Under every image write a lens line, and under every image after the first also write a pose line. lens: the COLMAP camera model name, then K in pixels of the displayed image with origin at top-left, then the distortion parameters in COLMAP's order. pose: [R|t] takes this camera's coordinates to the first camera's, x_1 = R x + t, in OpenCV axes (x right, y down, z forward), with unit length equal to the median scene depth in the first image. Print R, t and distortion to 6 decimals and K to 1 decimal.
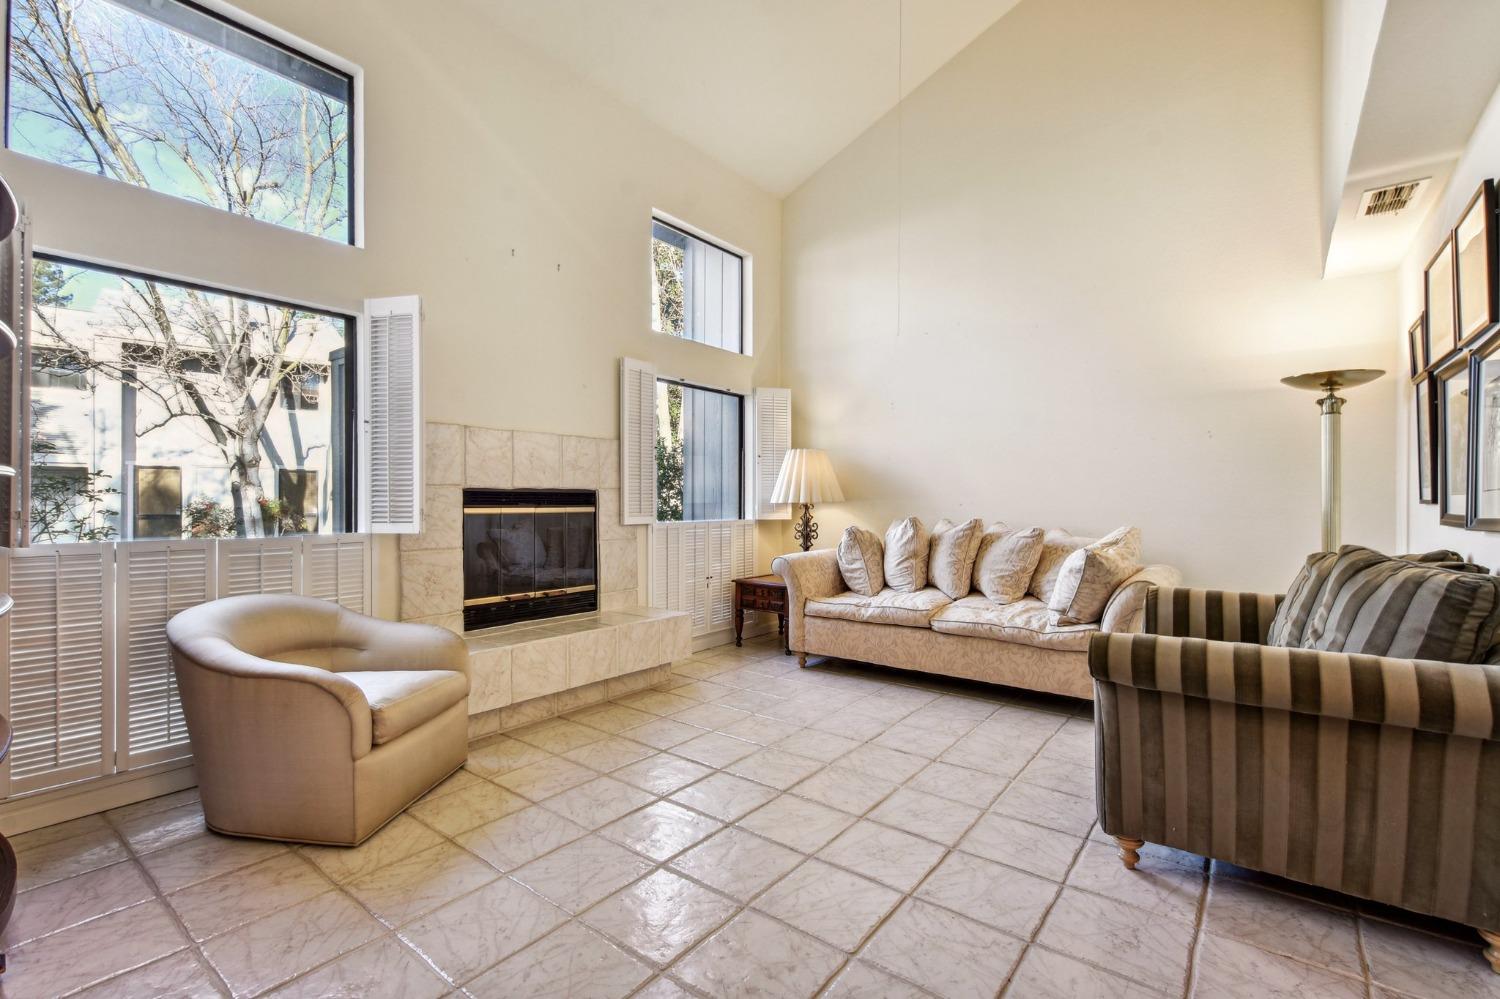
lens RADIAL K [[690.3, 0, 758.5], [0, 690.3, 504.9], [0, 0, 1]] dist [-0.010108, -0.002718]
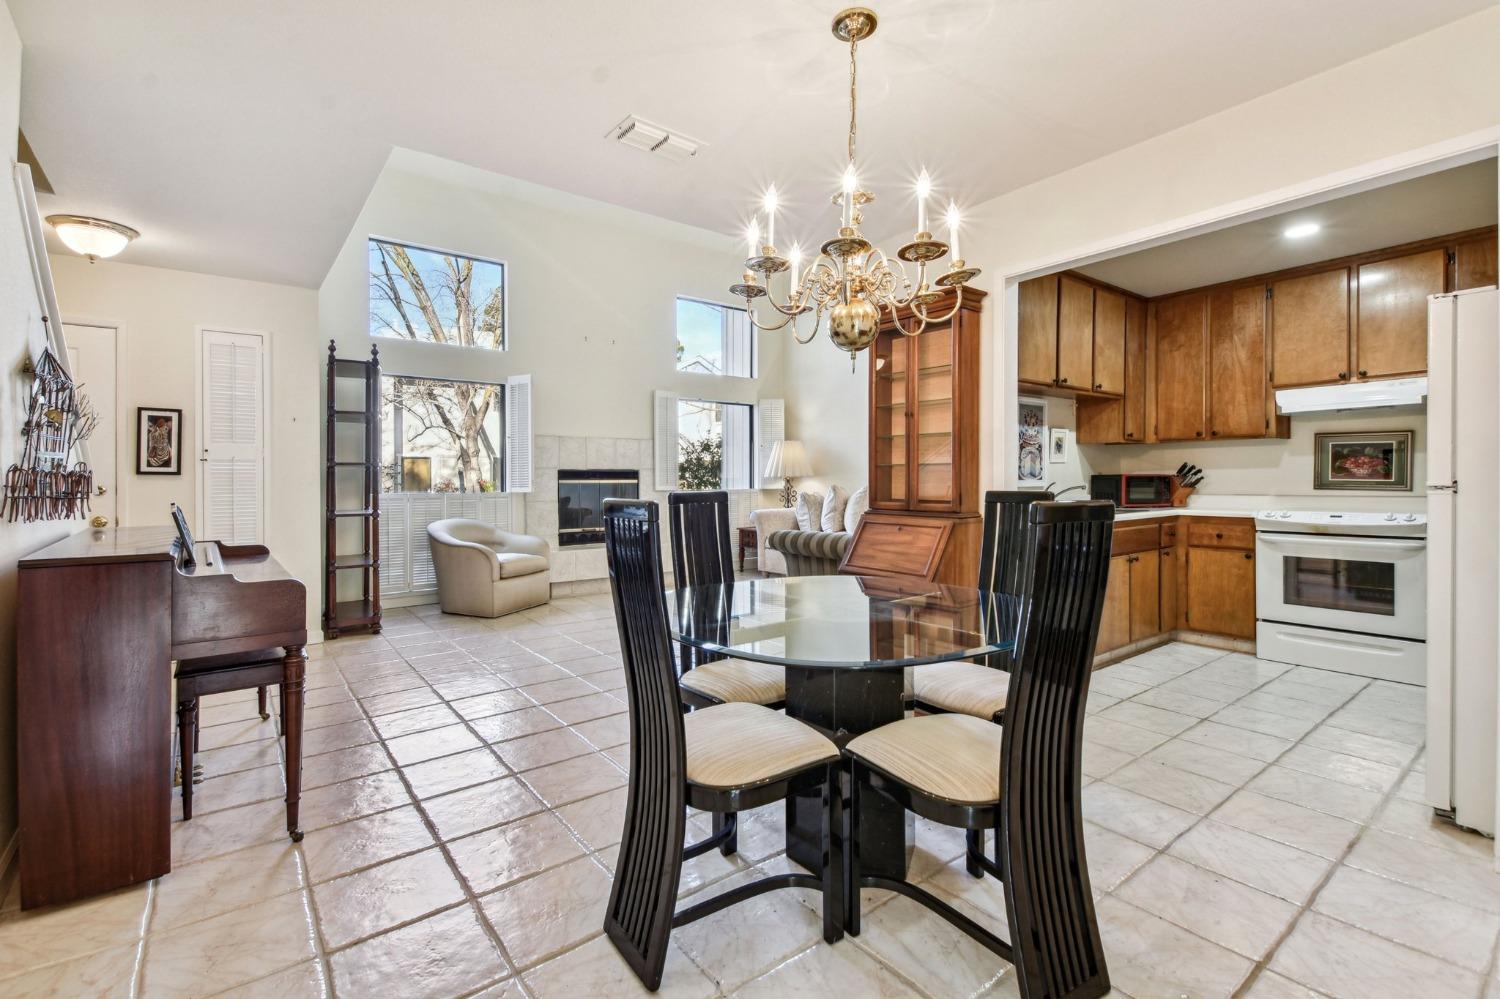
lens RADIAL K [[690.3, 0, 741.3], [0, 690.3, 493.0], [0, 0, 1]] dist [-0.010108, -0.002718]
pose [[0.962421, -0.004209, -0.271528, 0.483148], [0.007483, 0.999911, 0.011023, 0.019085], [0.271457, -0.012640, 0.962367, -0.580338]]
